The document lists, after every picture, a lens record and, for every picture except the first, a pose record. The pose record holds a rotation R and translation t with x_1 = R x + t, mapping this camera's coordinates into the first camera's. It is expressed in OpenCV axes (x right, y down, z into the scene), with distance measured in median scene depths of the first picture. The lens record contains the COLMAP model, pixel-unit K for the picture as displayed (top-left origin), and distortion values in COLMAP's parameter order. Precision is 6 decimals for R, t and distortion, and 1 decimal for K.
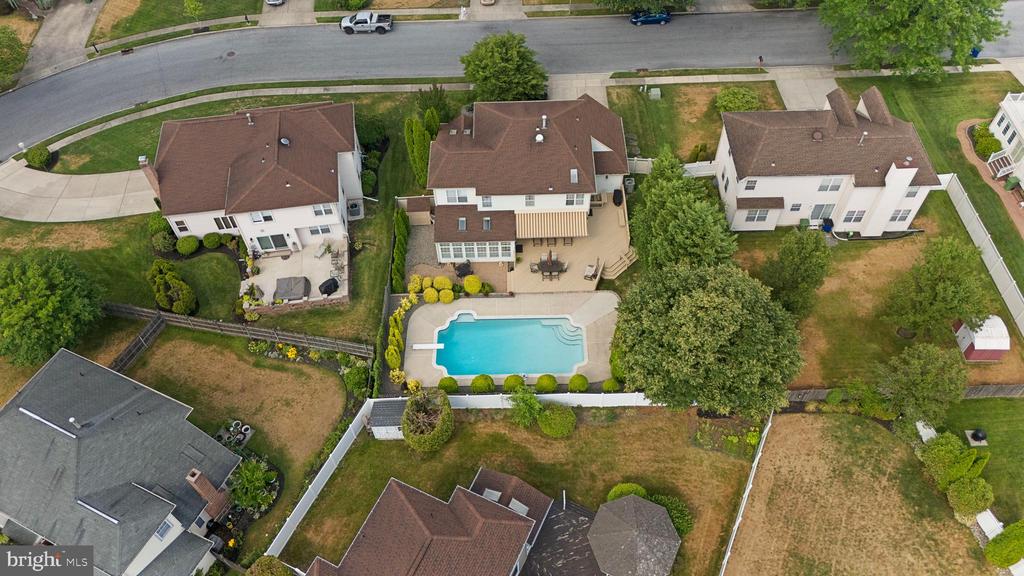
lens RADIAL K [[755.9, 0, 513.4], [0, 755.9, 285.9], [0, 0, 1]] dist [0.060444, -0.056498]
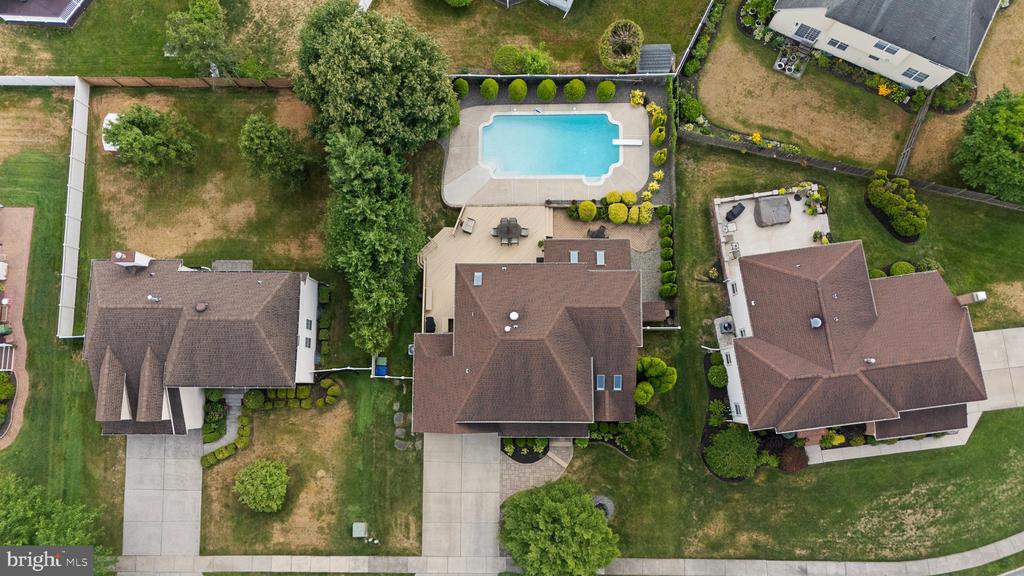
lens RADIAL K [[755.9, 0, 513.4], [0, 755.9, 285.9], [0, 0, 1]] dist [0.060444, -0.056498]
pose [[-0.998263, -0.003847, 0.058784, -0.014521], [0.044875, -0.696131, 0.716511, -0.762980], [0.038165, 0.717905, 0.695095, 0.364213]]
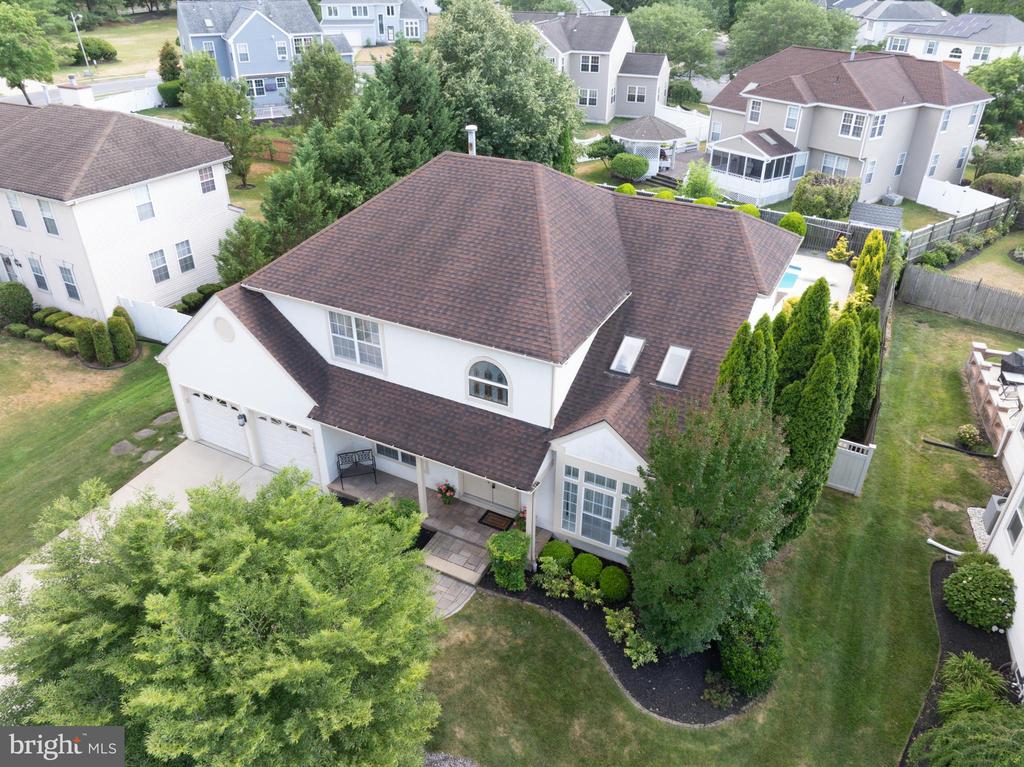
lens RADIAL K [[724.3, 0, 512.0], [0, 724.3, 383.5], [0, 0, 1]] dist [-0.063014, 0.034088]
pose [[-0.881266, -0.224319, 0.415994, -0.147087], [0.383420, 0.175299, 0.906785, -0.495431], [-0.276332, 0.958620, -0.068477, 1.096070]]
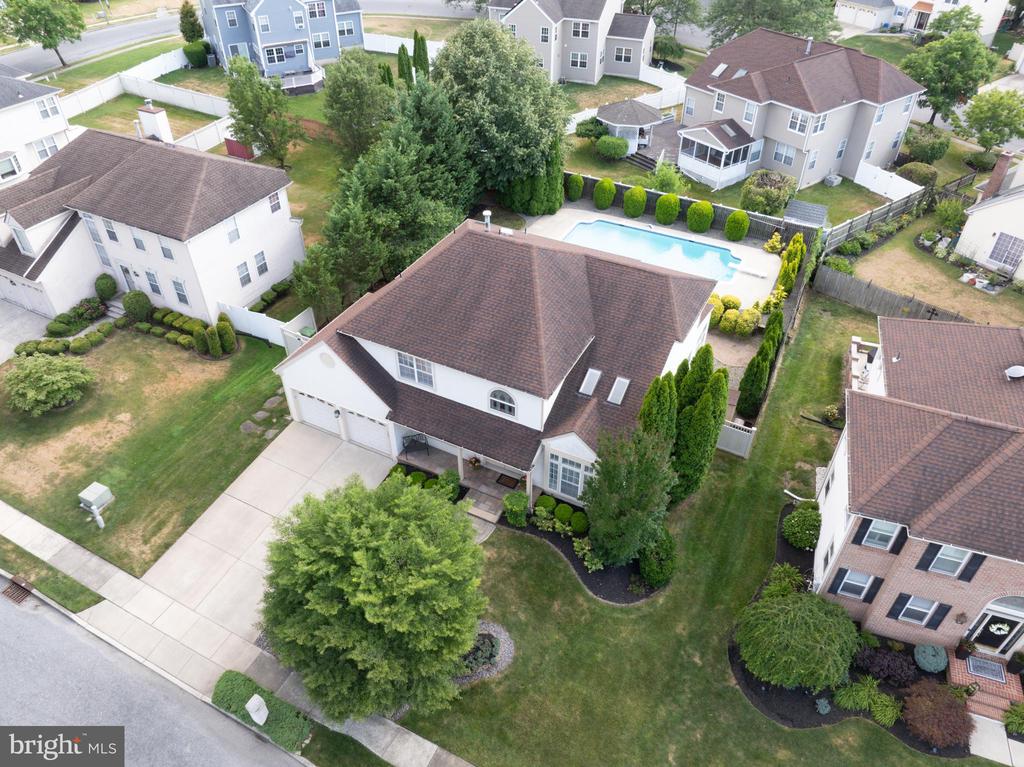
lens RADIAL K [[724.3, 0, 512.0], [0, 724.3, 383.5], [0, 0, 1]] dist [-0.063014, 0.034088]
pose [[-0.884968, -0.279546, 0.372406, -0.192185], [0.379939, 0.028899, 0.924560, -0.660581], [-0.269219, 0.959697, 0.080636, 1.029181]]
